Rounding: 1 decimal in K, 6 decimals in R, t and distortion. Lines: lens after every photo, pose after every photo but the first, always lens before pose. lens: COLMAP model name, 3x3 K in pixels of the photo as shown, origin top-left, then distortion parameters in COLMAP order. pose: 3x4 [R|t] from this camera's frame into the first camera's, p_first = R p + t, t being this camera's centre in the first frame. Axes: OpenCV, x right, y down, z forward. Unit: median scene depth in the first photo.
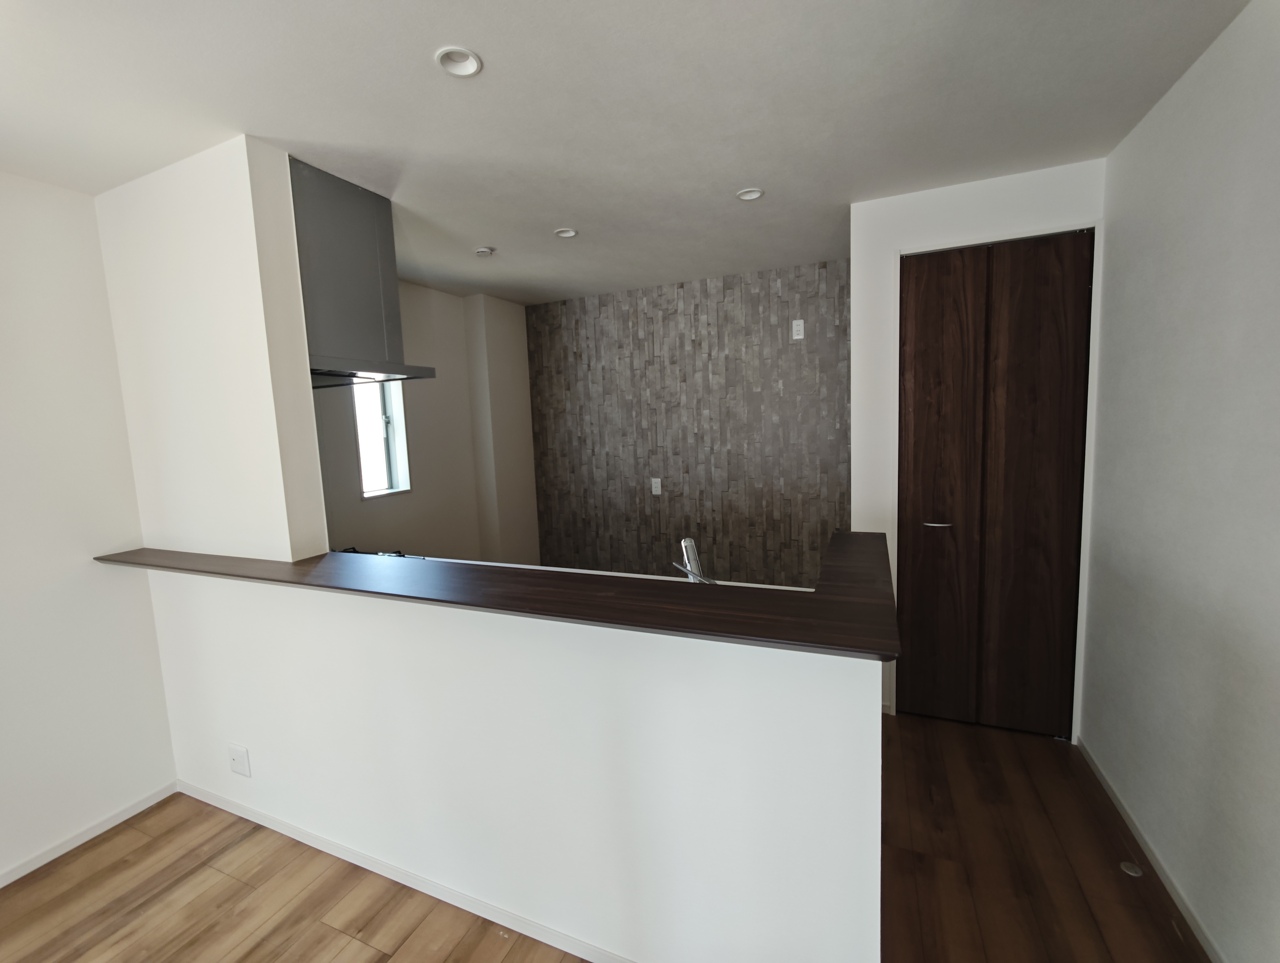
lens RADIAL K [[535.9, 0, 635.4], [0, 535.9, 478.0], [0, 0, 1]] dist [-0.012835, 0.005523]
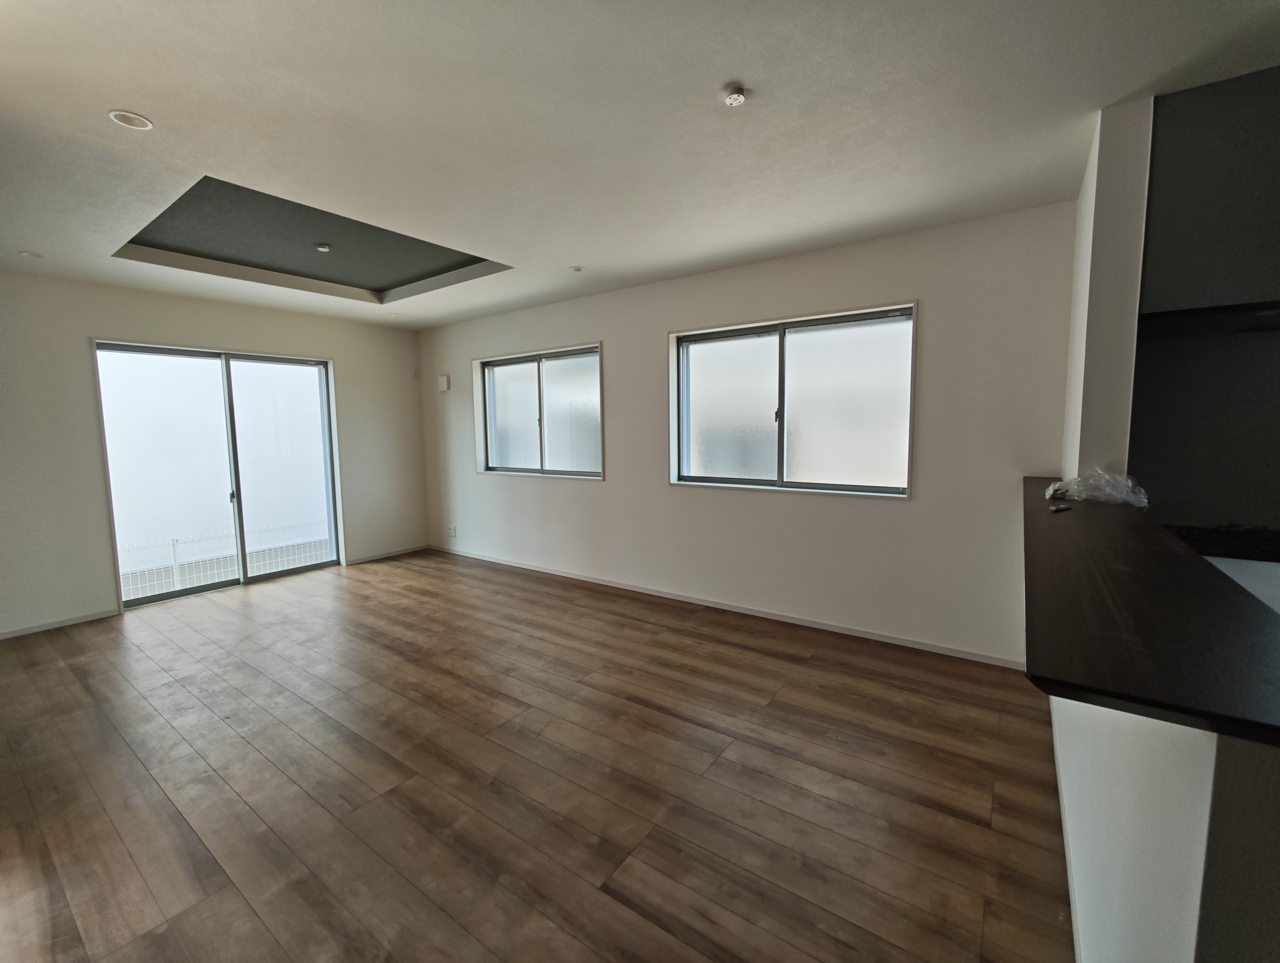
lens RADIAL K [[535.9, 0, 635.4], [0, 535.9, 478.0], [0, 0, 1]] dist [-0.012835, 0.005523]
pose [[-0.212447, 0.140568, -0.967009, 0.305577], [-0.081392, 0.983615, 0.160863, 0.007819], [0.973777, 0.112882, -0.197525, 0.163157]]
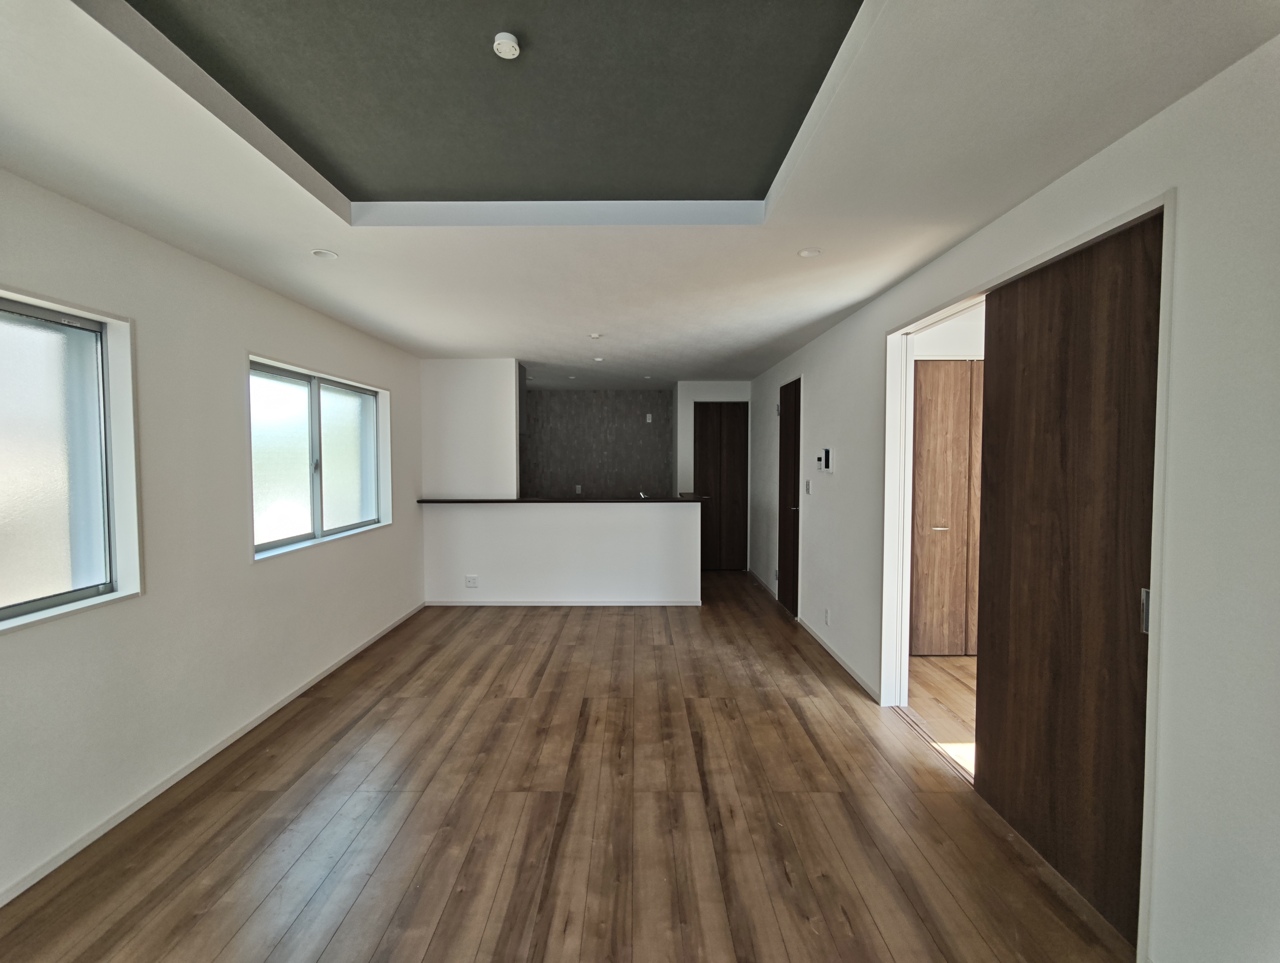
lens RADIAL K [[535.9, 0, 635.4], [0, 535.9, 478.0], [0, 0, 1]] dist [-0.012835, 0.005523]
pose [[0.916893, 0.025580, 0.398312, -0.607916], [0.005190, 0.997096, -0.075981, 0.136099], [-0.399099, 0.071733, 0.914098, -0.966513]]
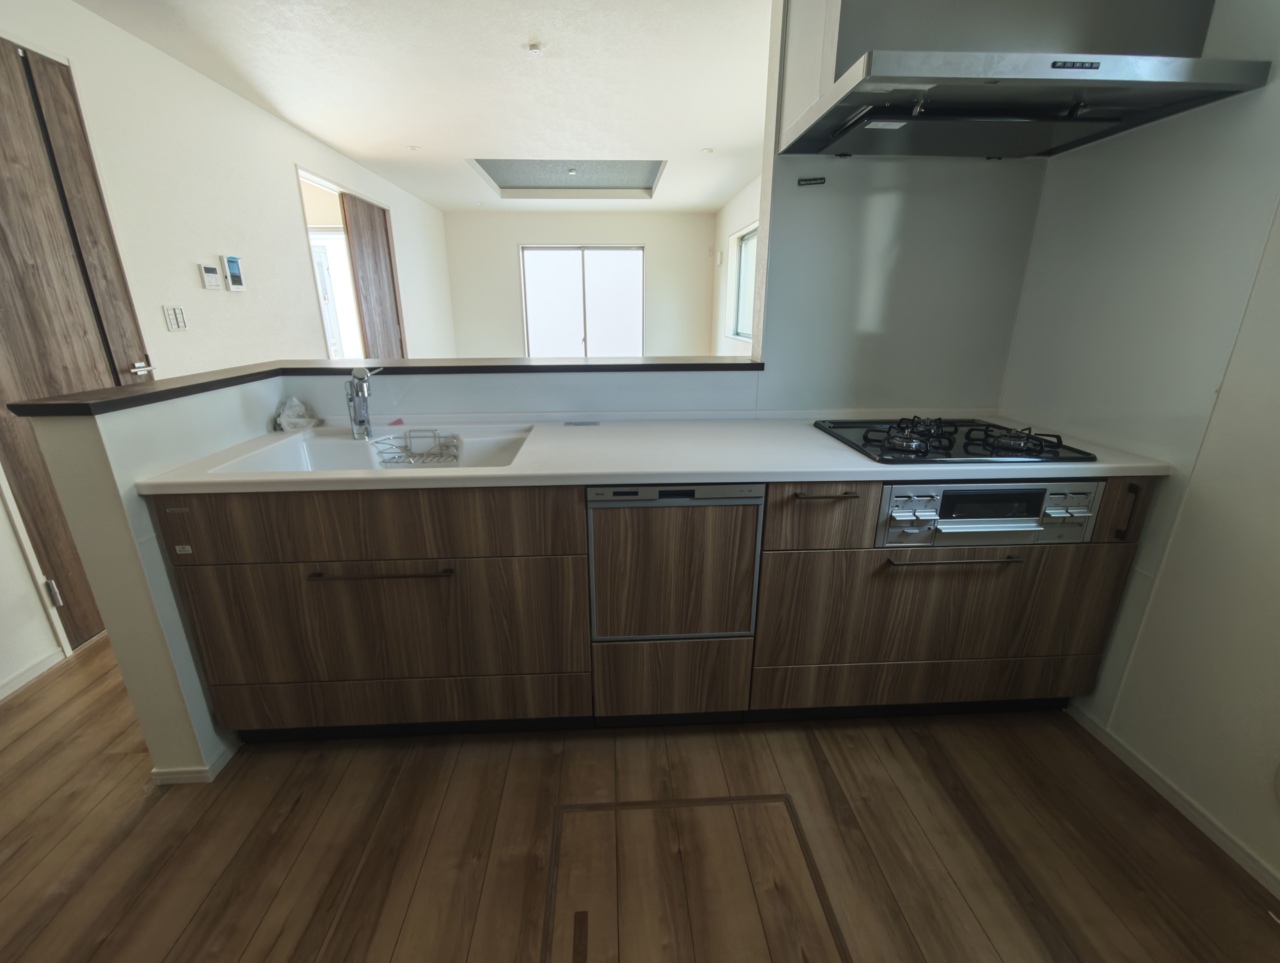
lens RADIAL K [[534.8, 0, 635.8], [0, 534.8, 477.3], [0, 0, 1]] dist [-0.002867, 0.000471]
pose [[-0.895122, 0.178919, -0.408344, 0.038439], [-0.006465, 0.910631, 0.413170, -0.041310], [0.445775, 0.372478, -0.813969, 0.956639]]
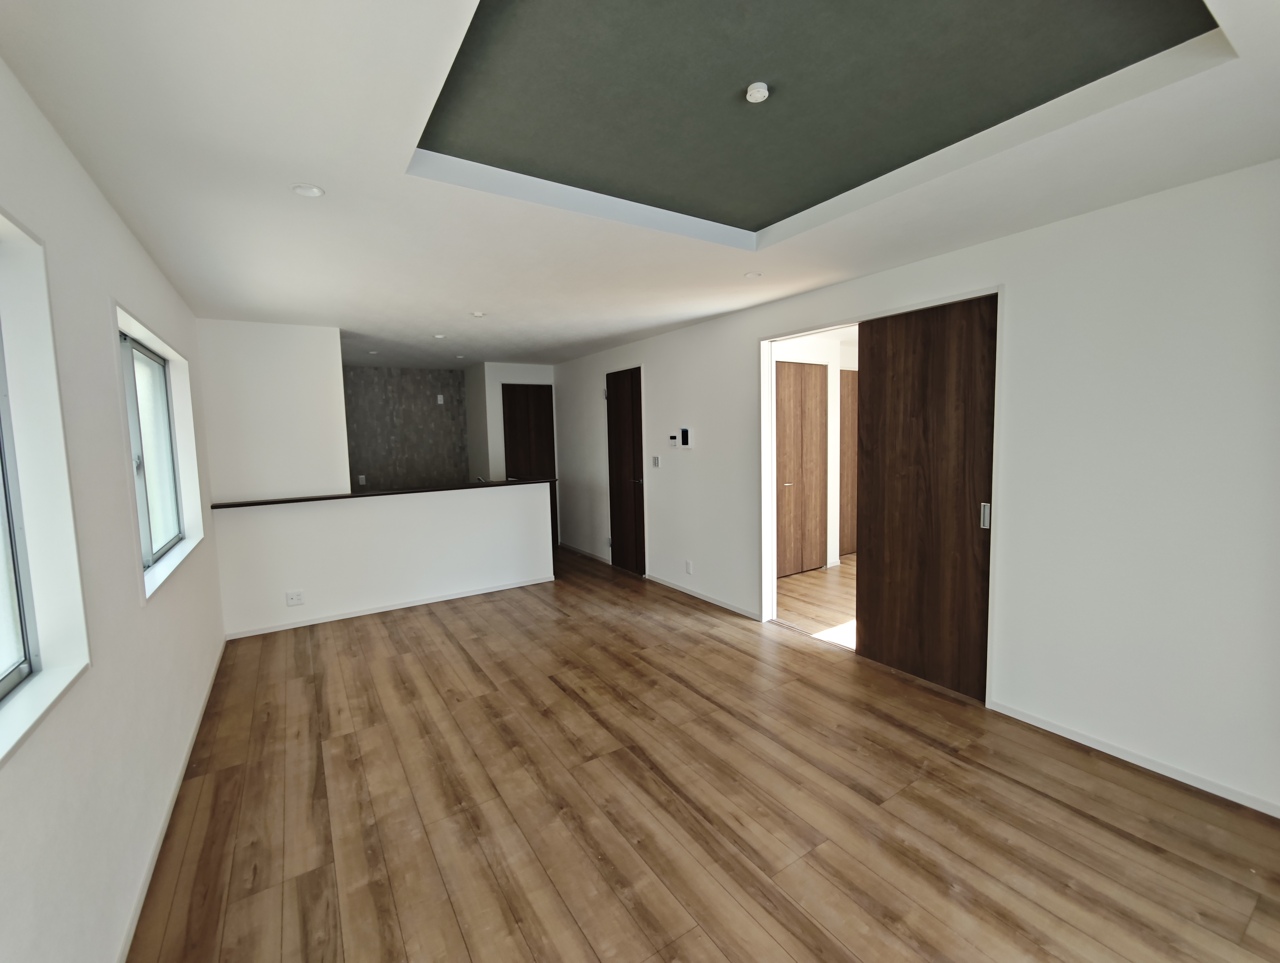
lens RADIAL K [[535.9, 0, 635.4], [0, 535.9, 478.0], [0, 0, 1]] dist [-0.012835, 0.005523]
pose [[0.554766, -0.040902, 0.831000, -0.988912], [0.091365, 0.995745, -0.011983, 0.120481], [-0.826975, 0.082572, 0.556143, -0.746660]]
